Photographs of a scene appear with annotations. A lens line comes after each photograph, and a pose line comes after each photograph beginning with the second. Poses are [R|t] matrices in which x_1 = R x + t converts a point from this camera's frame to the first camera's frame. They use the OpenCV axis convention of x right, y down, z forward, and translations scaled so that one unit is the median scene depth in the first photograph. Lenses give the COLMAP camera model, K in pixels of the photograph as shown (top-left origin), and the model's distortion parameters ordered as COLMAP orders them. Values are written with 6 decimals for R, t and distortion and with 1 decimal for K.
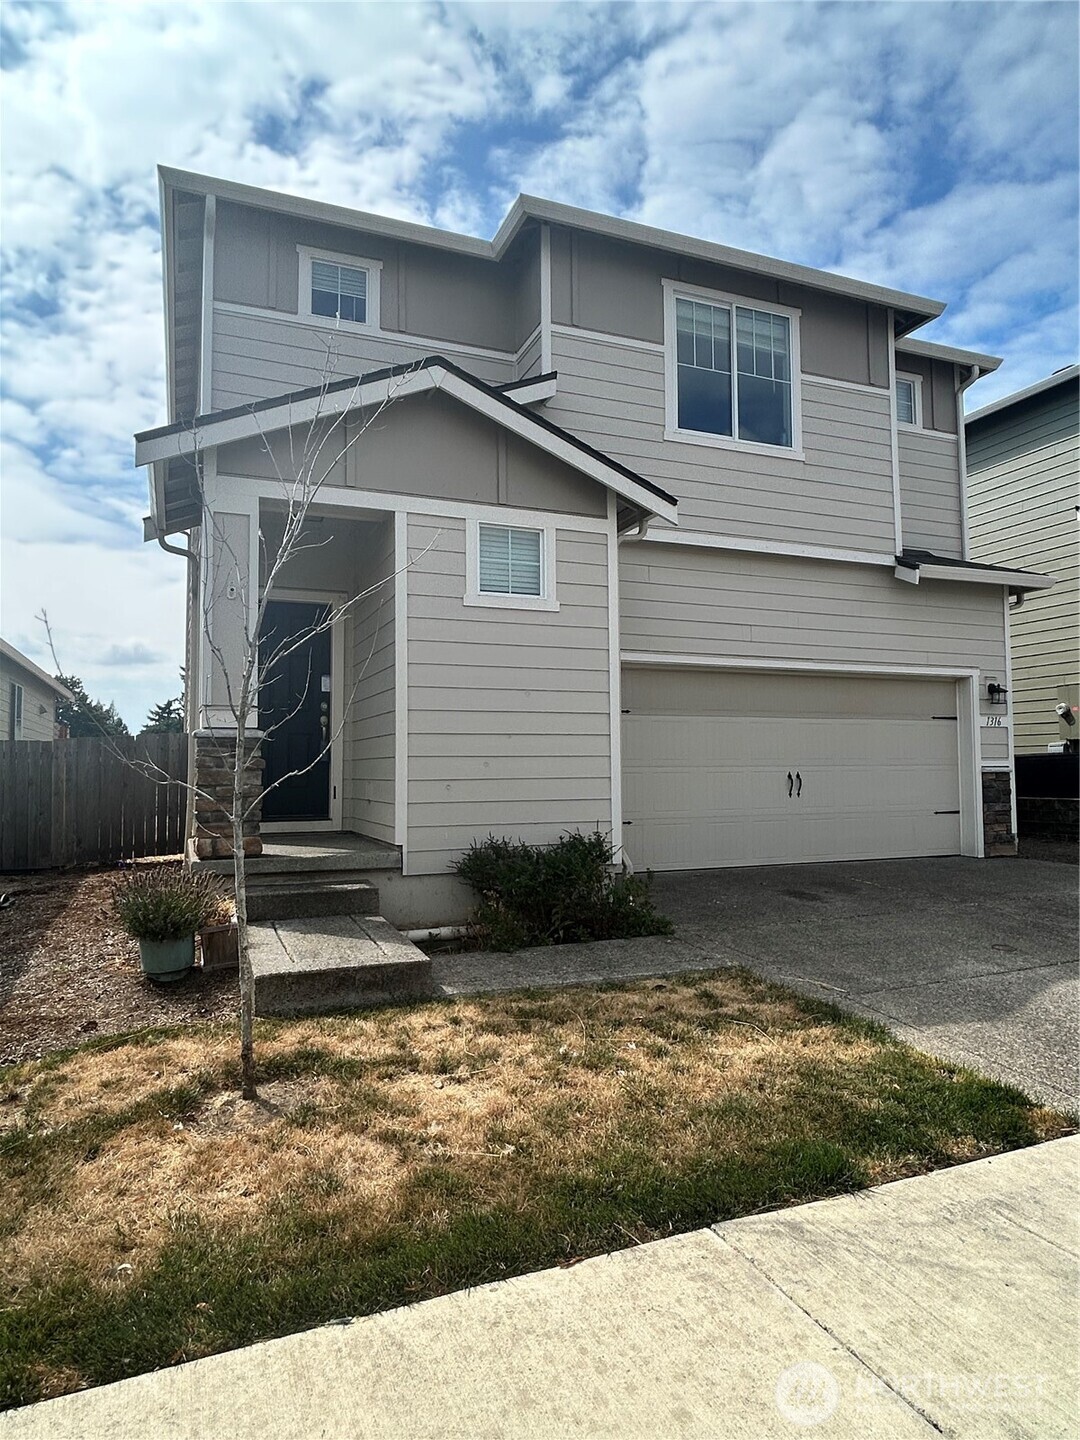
lens RADIAL K [[886.6, 0, 537.2], [0, 886.6, 717.3], [0, 0, 1]] dist [-0.002806, -0.002862]
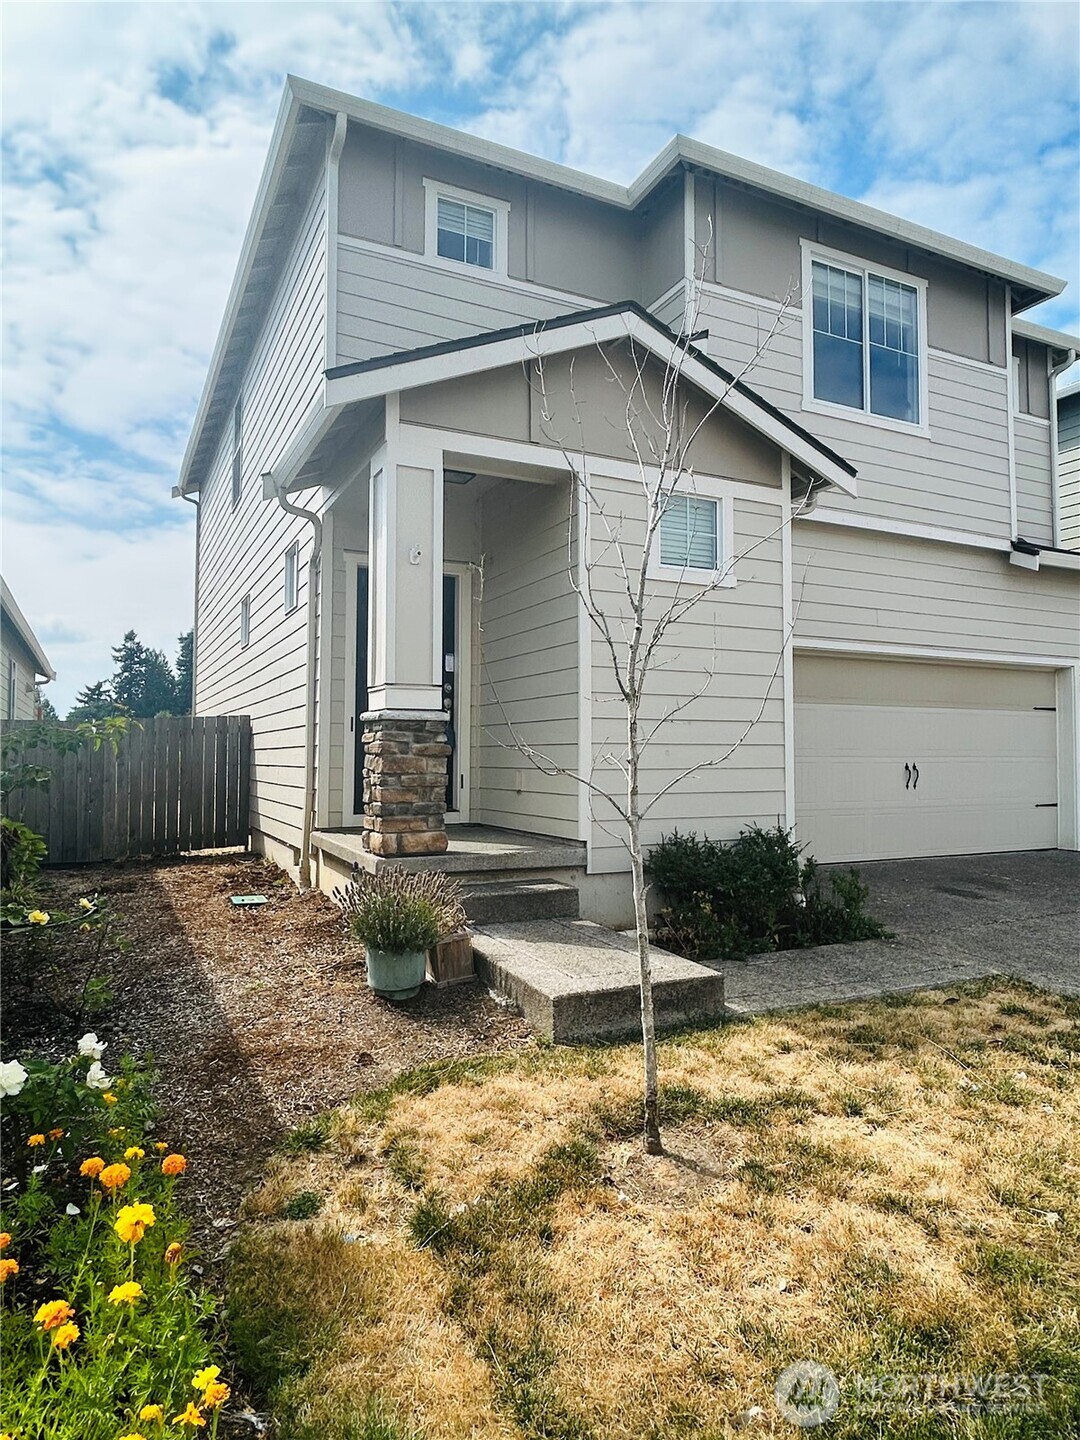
lens RADIAL K [[887.1, 0, 540.0], [0, 887.1, 720.0], [0, 0, 1]] dist [-0.004945, -0.003699]
pose [[0.997478, 0.011483, 0.070044, -0.232107], [-0.012713, 0.999772, 0.017140, 0.004796], [-0.069831, -0.017987, 0.997397, 0.086127]]
